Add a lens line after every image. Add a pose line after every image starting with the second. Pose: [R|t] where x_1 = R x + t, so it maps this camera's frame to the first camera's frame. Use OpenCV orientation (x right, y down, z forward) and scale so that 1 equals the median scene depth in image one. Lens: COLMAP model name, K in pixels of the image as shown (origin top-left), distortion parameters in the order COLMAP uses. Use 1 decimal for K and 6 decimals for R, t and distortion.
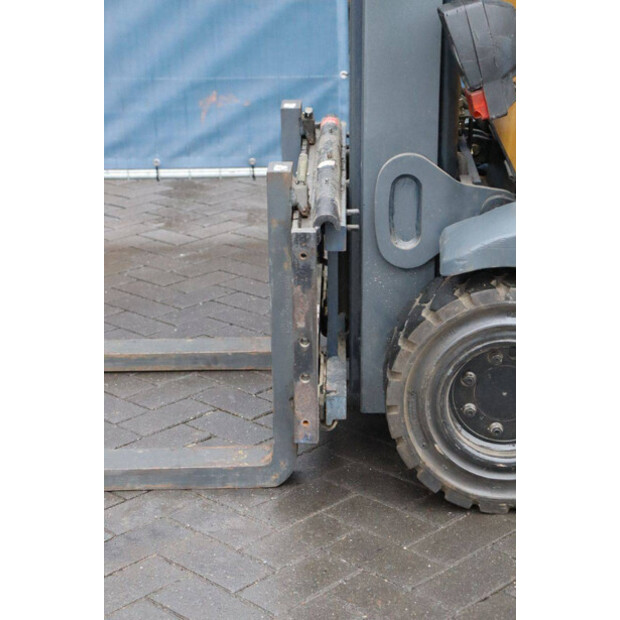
lens RADIAL K [[1450.0, 0, 308.4], [0, 1450.0, 307.5], [0, 0, 1]] dist [0.405300, 0.000000]
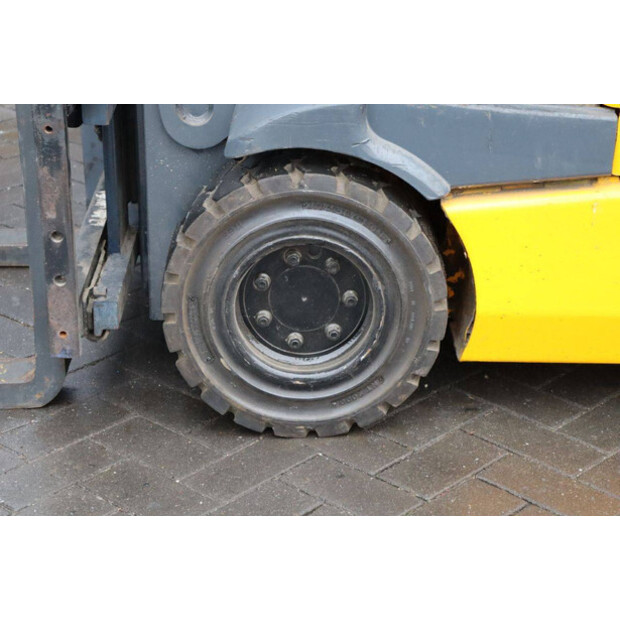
lens RADIAL K [[1450.0, 0, 311.9], [0, 1450.0, 310.9], [0, 0, 1]] dist [0.405300, 0.000000]
pose [[0.999044, 0.003921, 0.043531, 0.102181], [-0.007311, 0.996926, 0.078002, -0.000034], [-0.043092, -0.078246, 0.996002, 0.159561]]
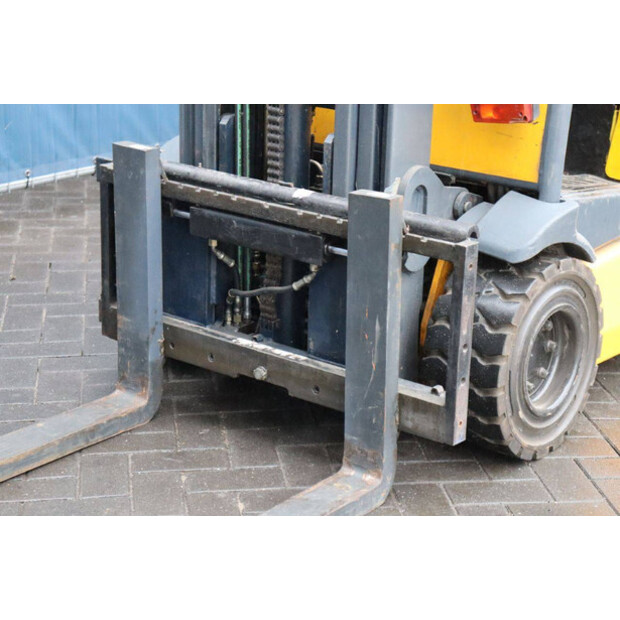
lens RADIAL K [[1450.0, 0, 309.8], [0, 1450.0, 308.6], [0, 0, 1]] dist [0.405300, 0.000000]
pose [[0.601455, -0.212205, 0.770208, -0.864798], [0.214094, 0.971628, 0.100514, -0.132380], [-0.769685, 0.104442, 0.629823, 0.398519]]
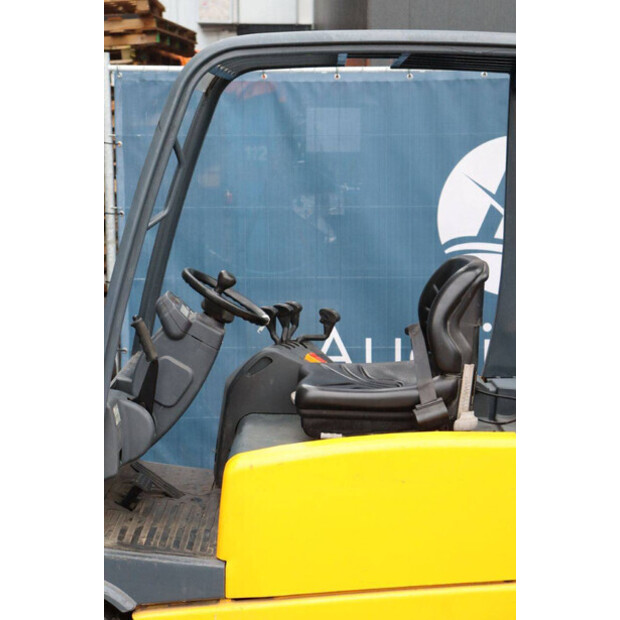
lens RADIAL K [[1395.8, 0, 305.1], [0, 1395.8, 309.1], [0, 0, 1]] dist [0.420208, 0.000000]
pose [[0.999709, 0.019419, 0.014304, 0.358510], [-0.016469, 0.982903, -0.183386, -0.037047], [-0.017620, 0.183097, 0.982937, -0.489374]]
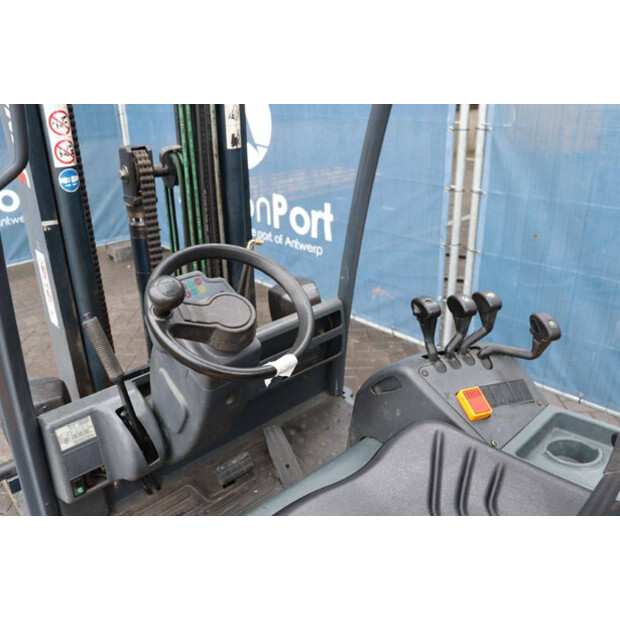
lens RADIAL K [[533.0, 0, 311.0], [0, 533.0, 311.3], [0, 0, 1]] dist [-0.110494, 0.051396]
pose [[0.700388, 0.294838, -0.650021, 0.546280], [-0.211570, 0.955526, 0.205446, -0.403661], [0.681685, -0.006368, 0.731618, 0.792137]]
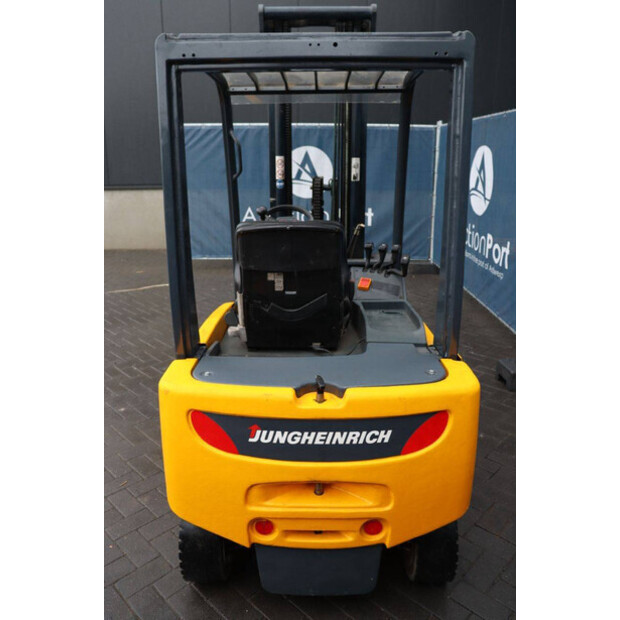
lens RADIAL K [[506.6, 0, 307.9], [0, 506.6, 311.5], [0, 0, 1]] dist [-0.147581, -0.008325]
pose [[0.007553, 0.318572, -0.947869, 1.247178], [-0.301889, 0.904394, 0.301554, -0.475533], [0.953313, 0.283874, 0.103004, 0.990568]]
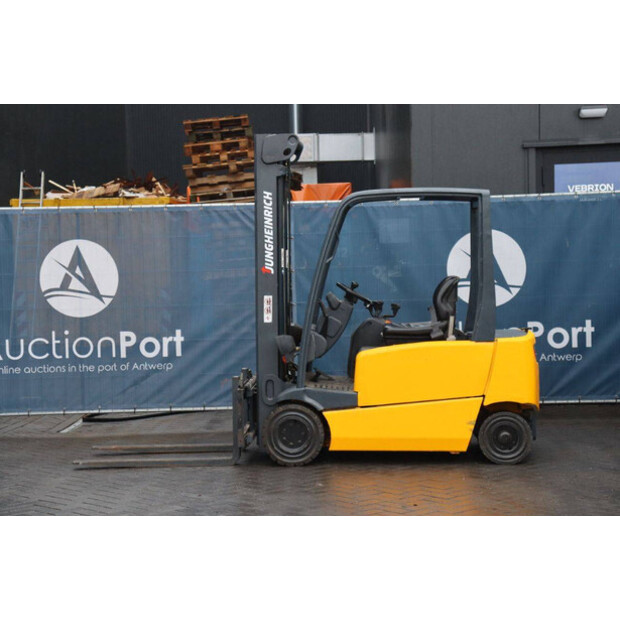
lens RADIAL K [[1364.0, 0, 309.2], [0, 1364.0, 310.2], [0, 0, 1]] dist [0.399031, 0.000000]
pose [[0.999586, 0.000289, -0.028757, 0.279732], [-0.007809, 0.965111, -0.261724, 0.682124], [0.027679, 0.261840, 0.964714, -2.538928]]
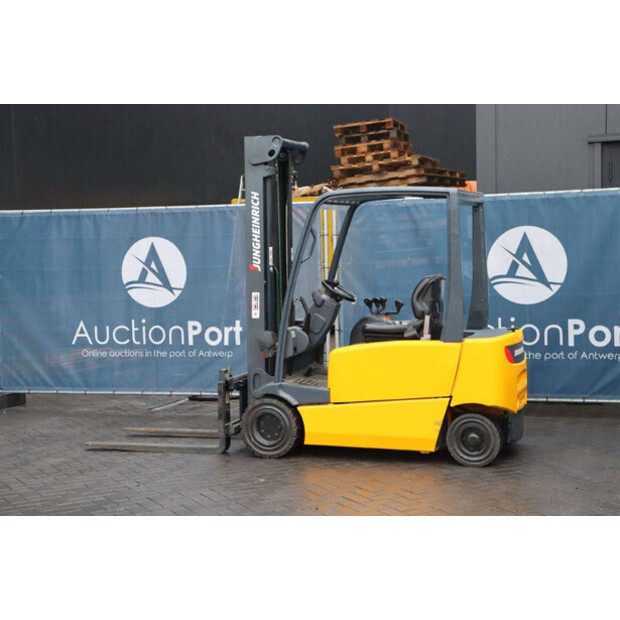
lens RADIAL K [[1174.0, 0, 308.9], [0, 1174.0, 309.1], [0, 0, 1]] dist [0.224775, 0.000000]
pose [[0.952587, 0.016581, -0.303816, 1.195000], [-0.090667, 0.968621, -0.231416, 0.475793], [0.290445, 0.247990, 0.924198, -1.987601]]
